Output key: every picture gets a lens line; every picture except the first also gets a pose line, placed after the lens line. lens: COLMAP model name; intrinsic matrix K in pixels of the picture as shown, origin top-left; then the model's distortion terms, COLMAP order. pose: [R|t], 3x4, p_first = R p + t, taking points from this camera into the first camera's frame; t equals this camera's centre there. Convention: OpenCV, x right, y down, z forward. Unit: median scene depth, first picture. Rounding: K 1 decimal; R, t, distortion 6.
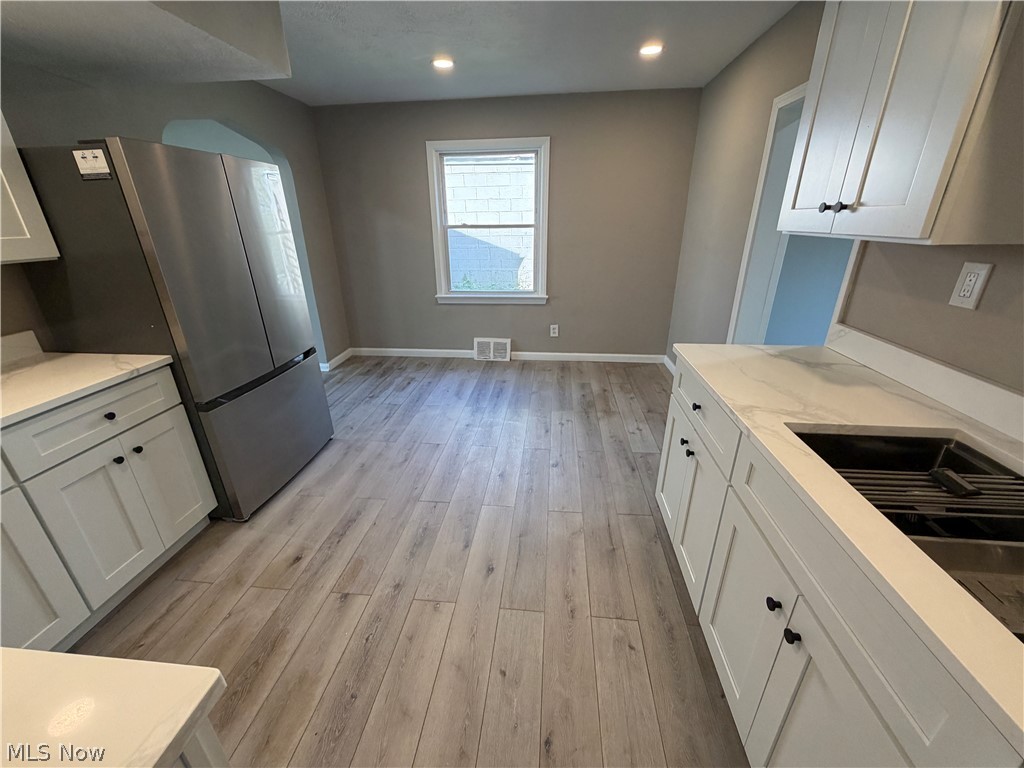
lens RADIAL K [[407.8, 0, 512.6], [0, 407.8, 386.2], [0, 0, 1]] dist [-0.001758, 0.000732]
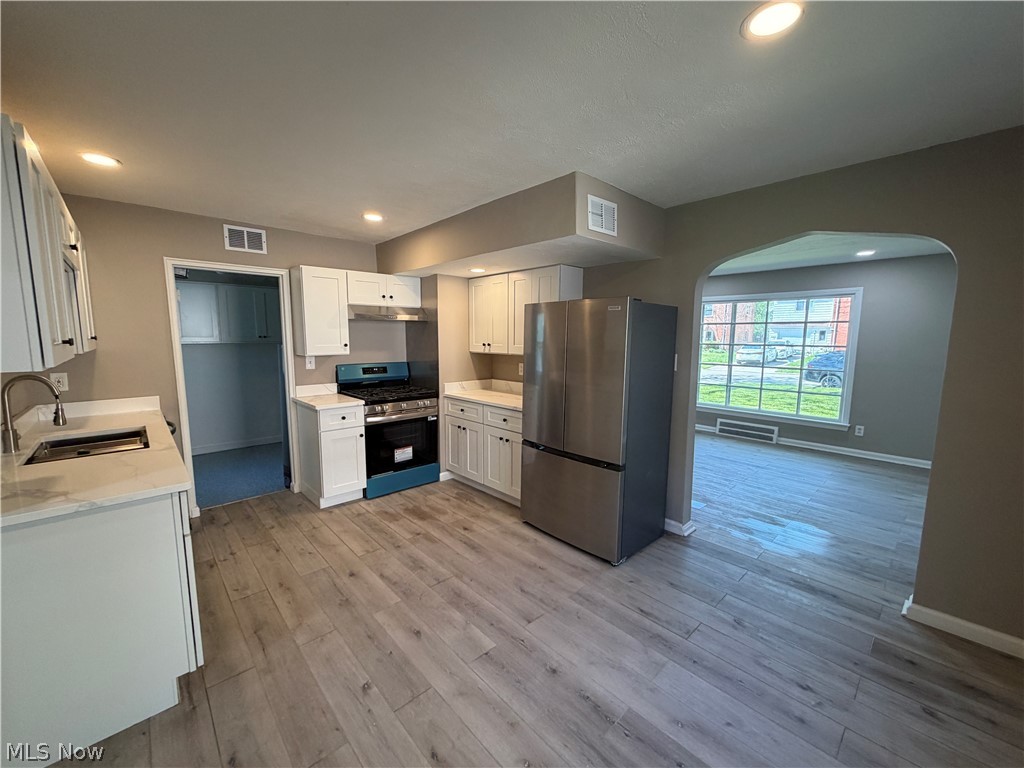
lens RADIAL K [[407.8, 0, 509.0], [0, 407.8, 382.6], [0, 0, 1]] dist [-0.001758, 0.000732]
pose [[-0.662371, 0.094215, -0.743228, 0.540188], [-0.285259, 0.885615, 0.366489, -0.766737], [0.692743, 0.454764, -0.559730, 1.759308]]
